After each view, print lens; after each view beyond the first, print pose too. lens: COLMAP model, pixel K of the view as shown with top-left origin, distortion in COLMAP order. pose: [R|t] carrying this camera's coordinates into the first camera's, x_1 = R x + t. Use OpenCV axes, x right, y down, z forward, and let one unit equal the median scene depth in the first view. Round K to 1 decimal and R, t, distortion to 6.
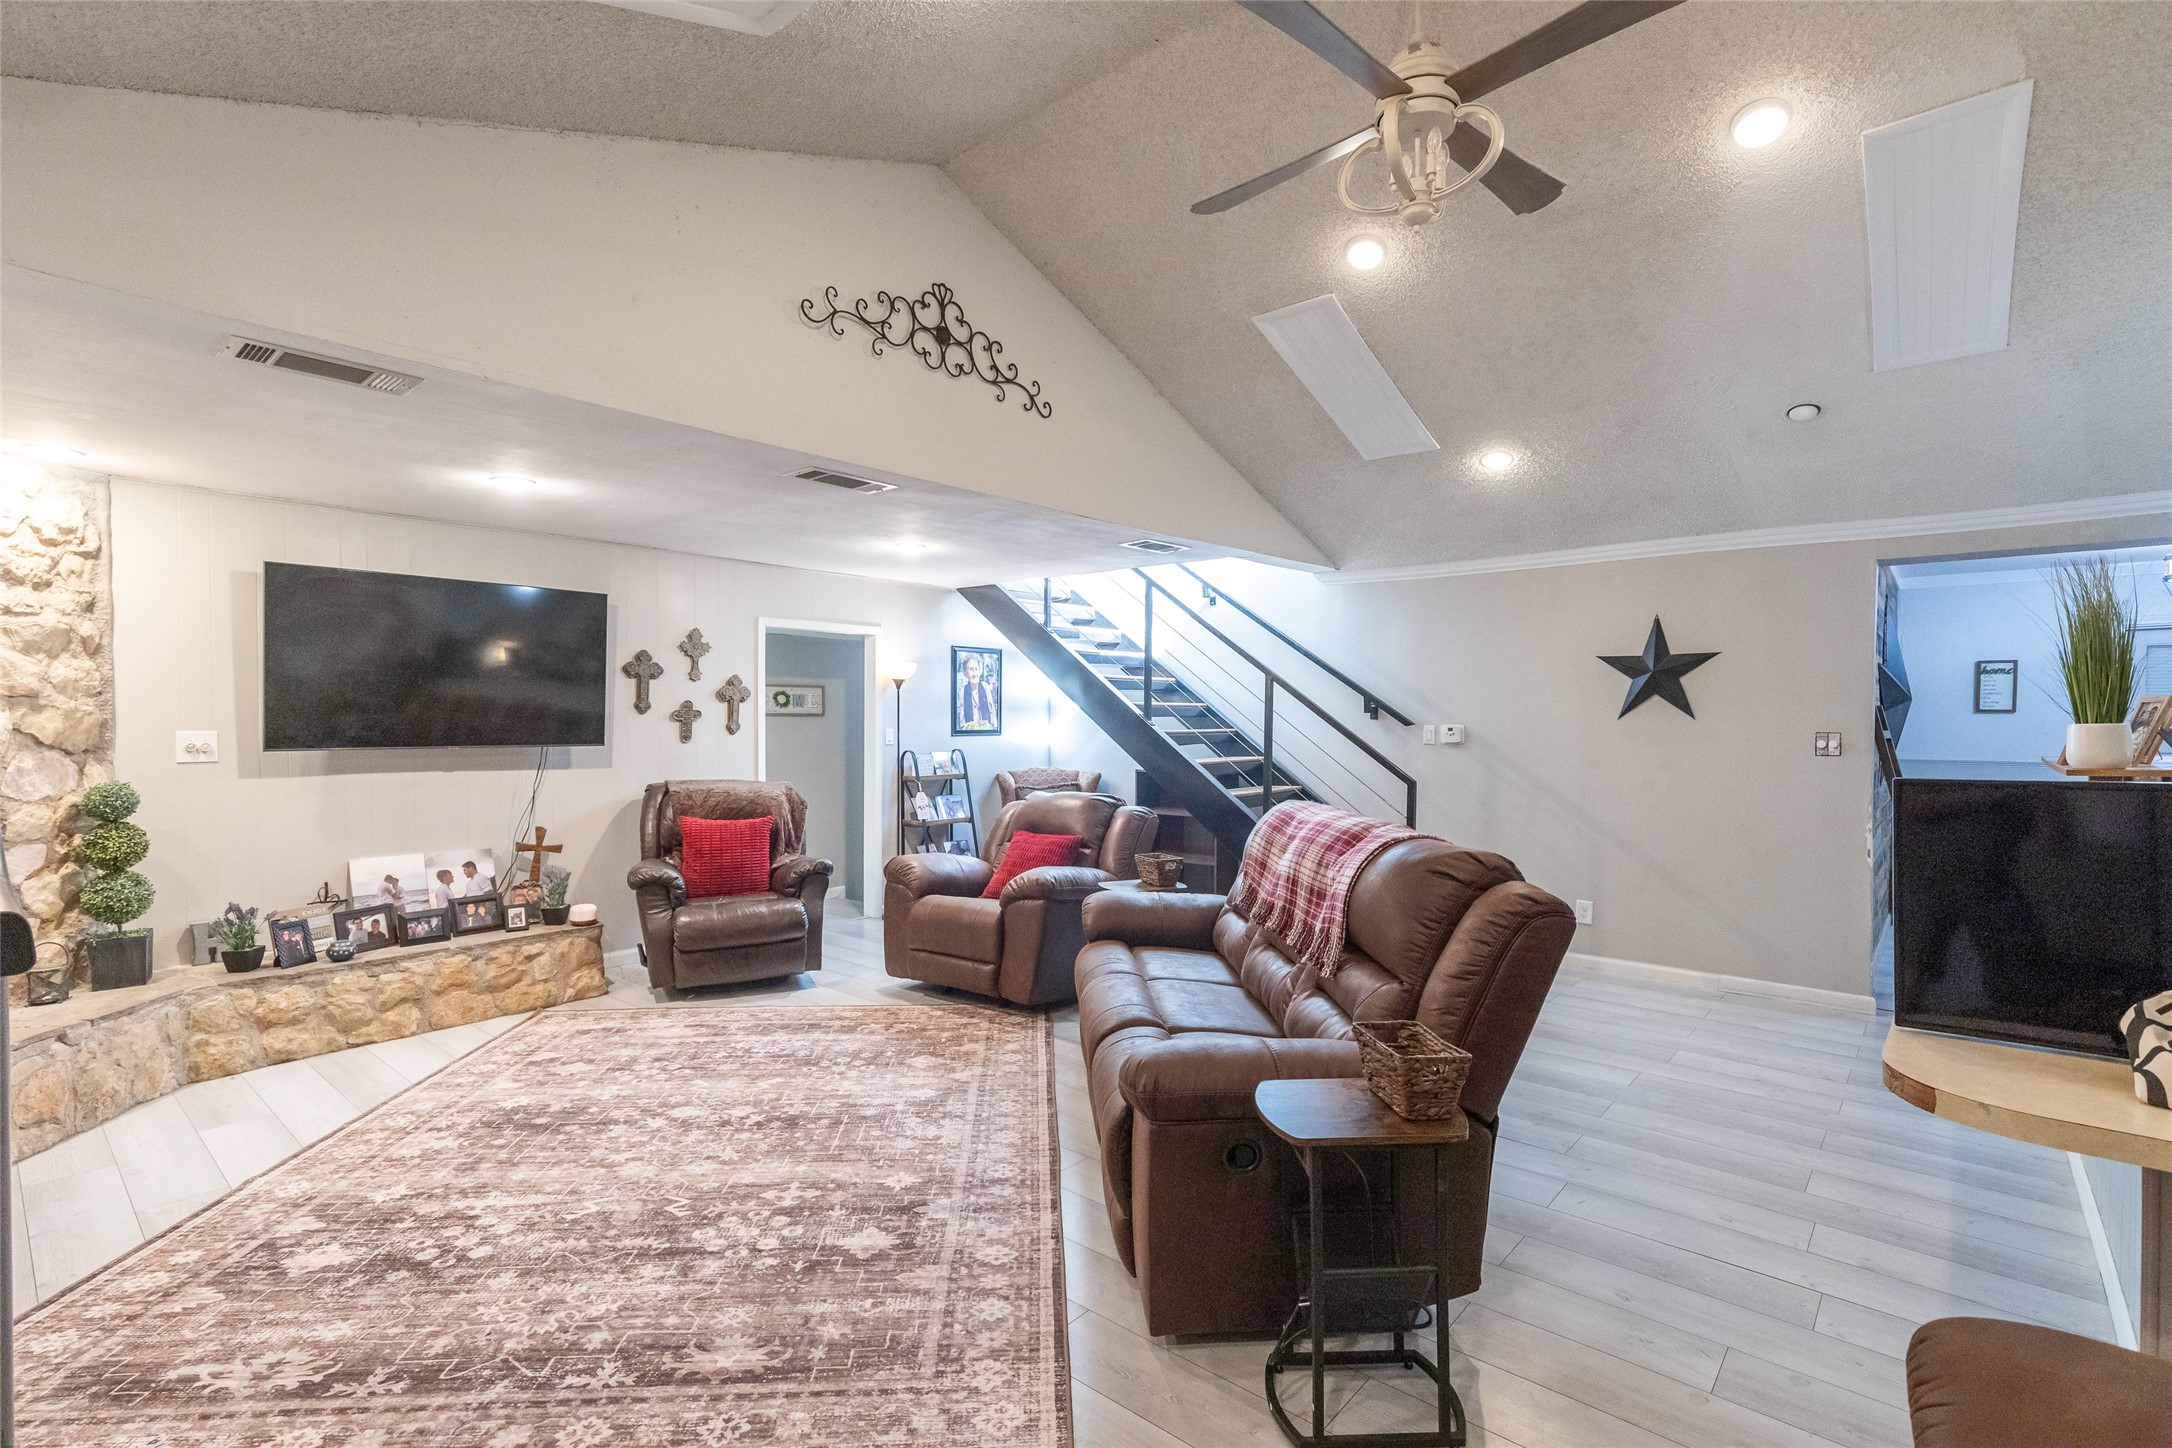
lens RADIAL K [[1016.4, 0, 1079.2], [0, 1016.4, 738.2], [0, 0, 1]] dist [-0.000223, -0.000282]
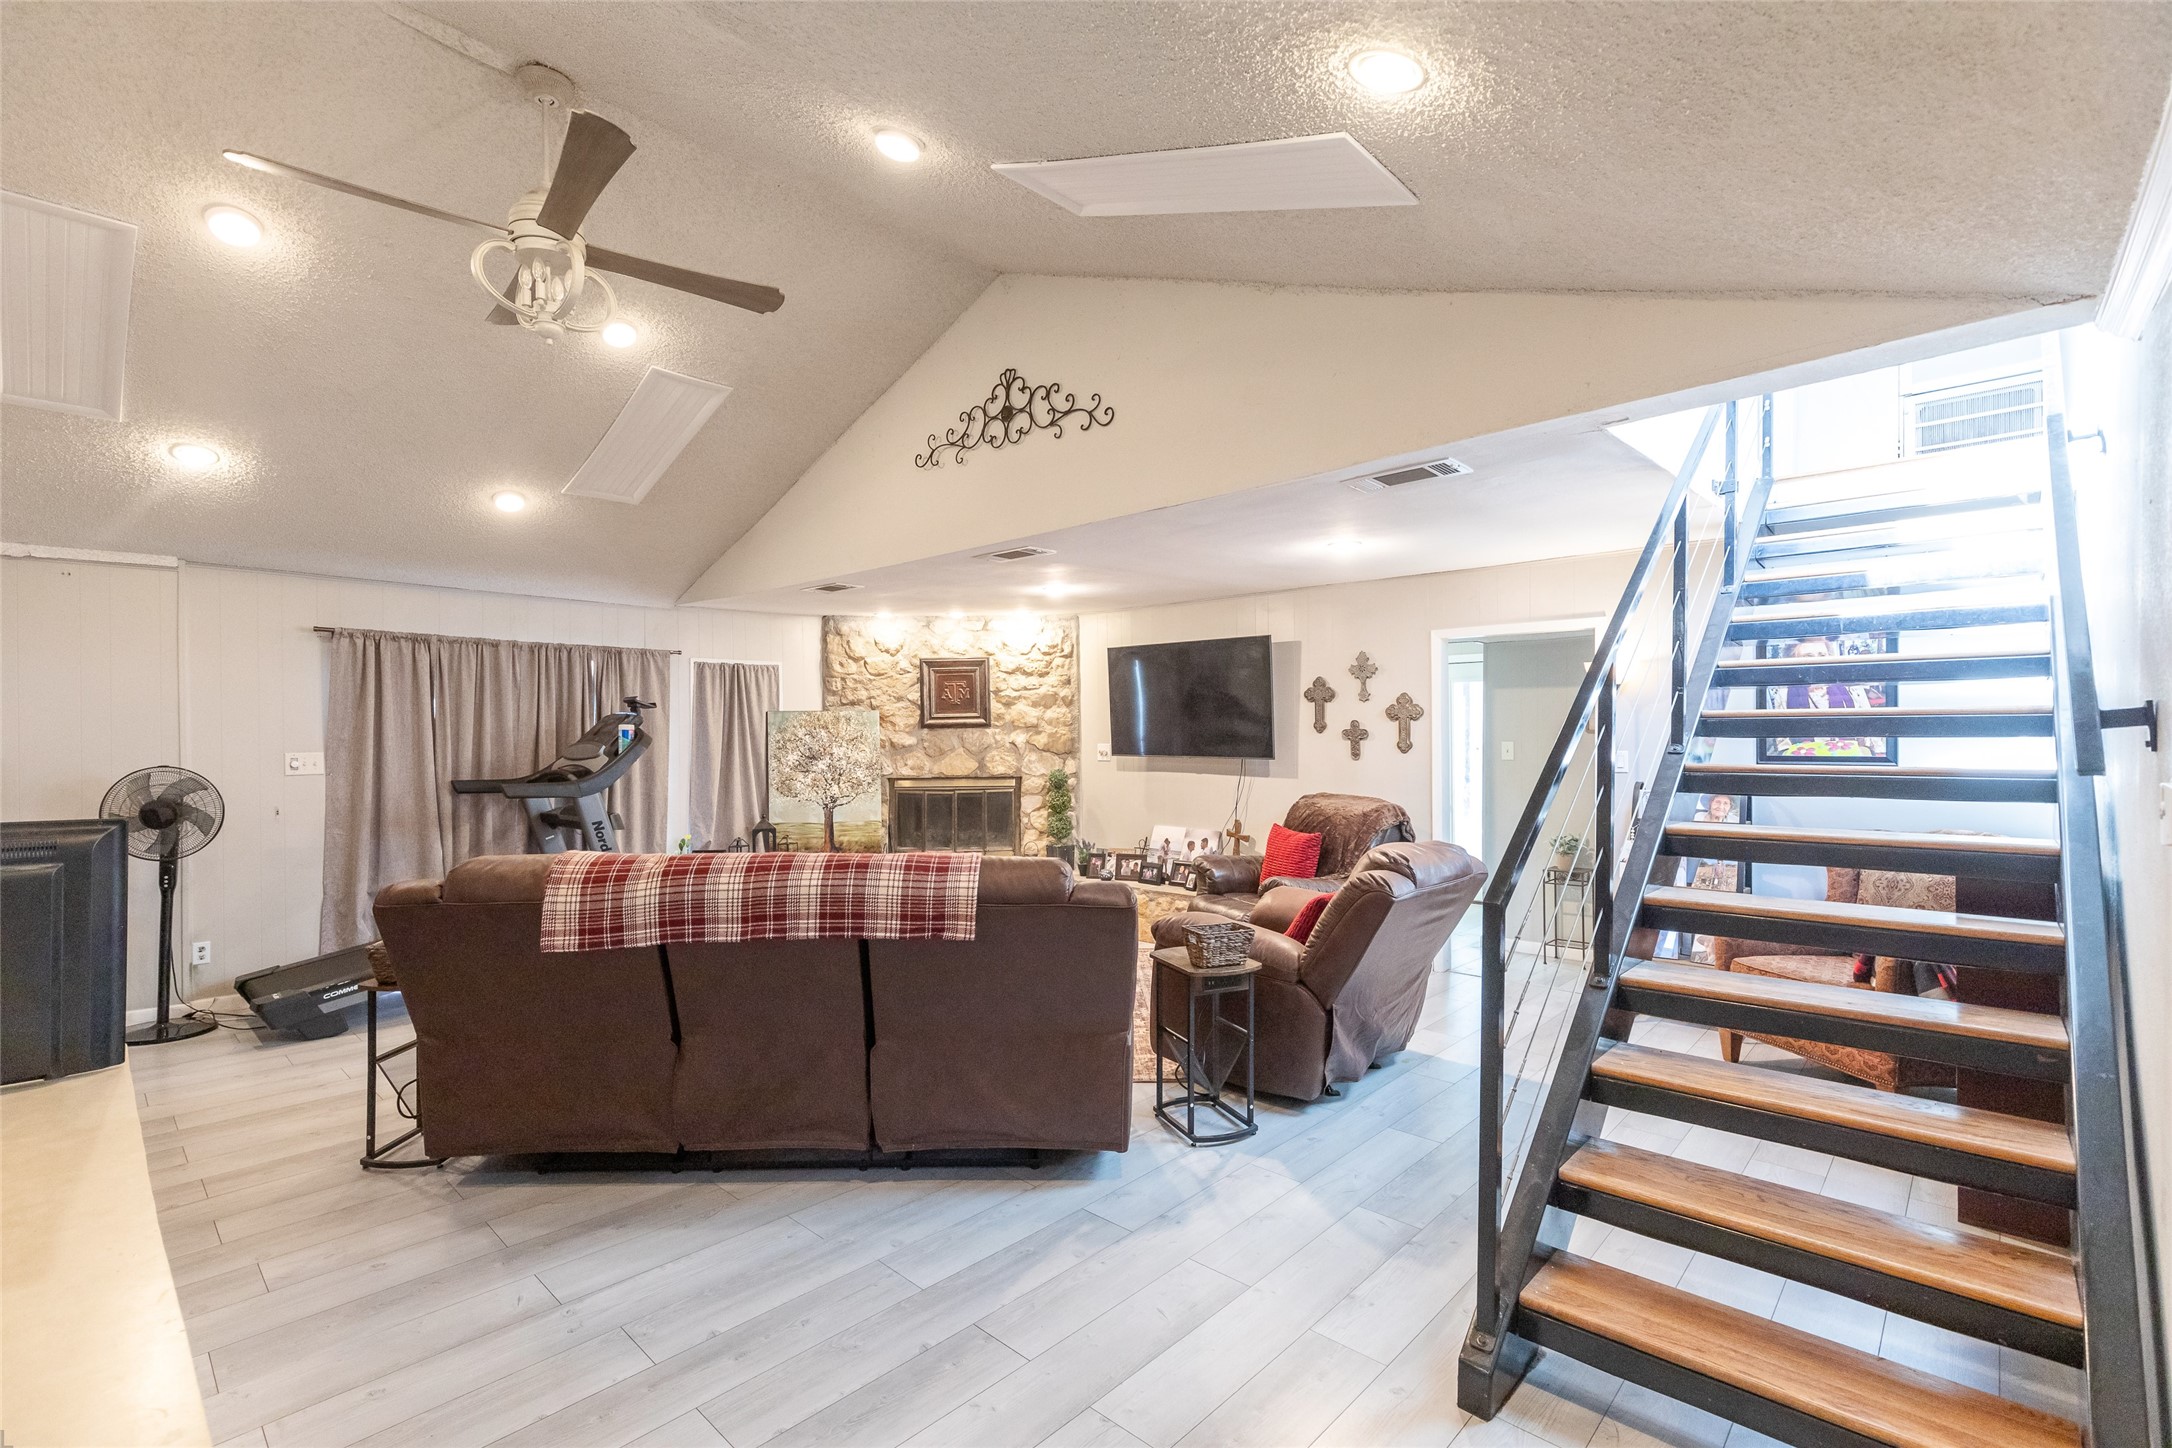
lens RADIAL K [[981.4, 0, 1084.7], [0, 981.4, 735.6], [0, 0, 1]] dist [0.000184, 0.000003]
pose [[-0.051248, 0.004428, -0.998676, 0.971868], [-0.014500, 0.999881, 0.005177, -0.032505], [0.998581, 0.014746, -0.051178, 1.132035]]
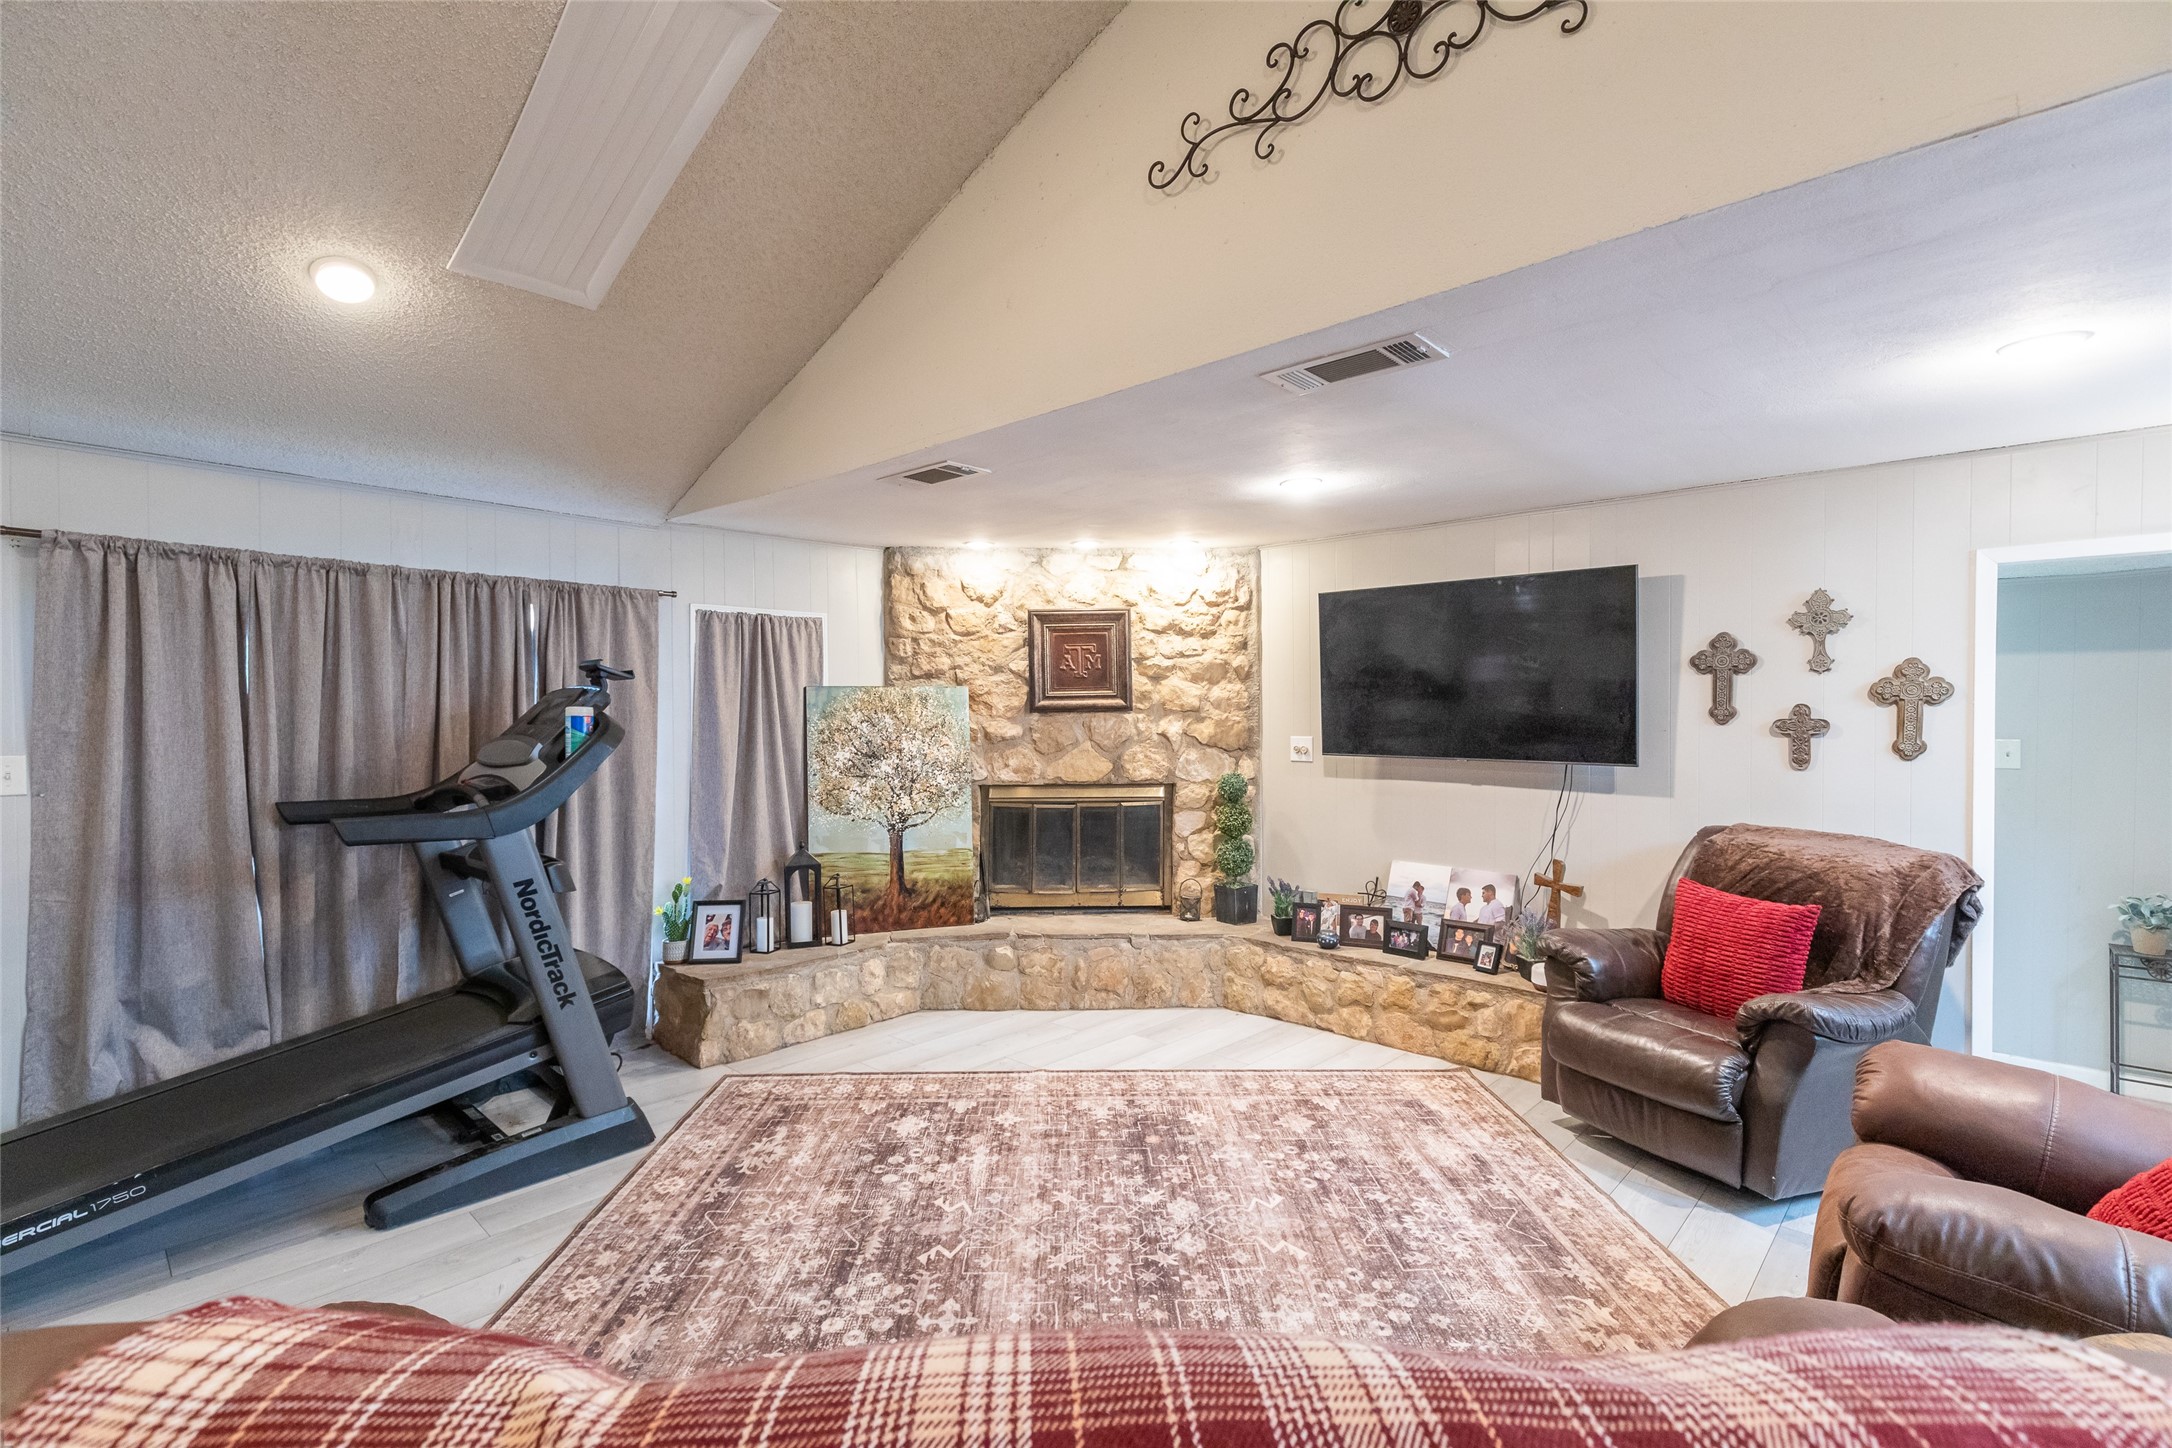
lens RADIAL K [[983.5, 0, 1096.8], [0, 983.5, 724.4], [0, 0, 1]] dist [0.002703, -0.000112]
pose [[-0.040332, 0.013244, -0.999099, 0.374786], [-0.018215, 0.999736, 0.013987, -0.036479], [0.999020, 0.018763, -0.040080, 0.853911]]
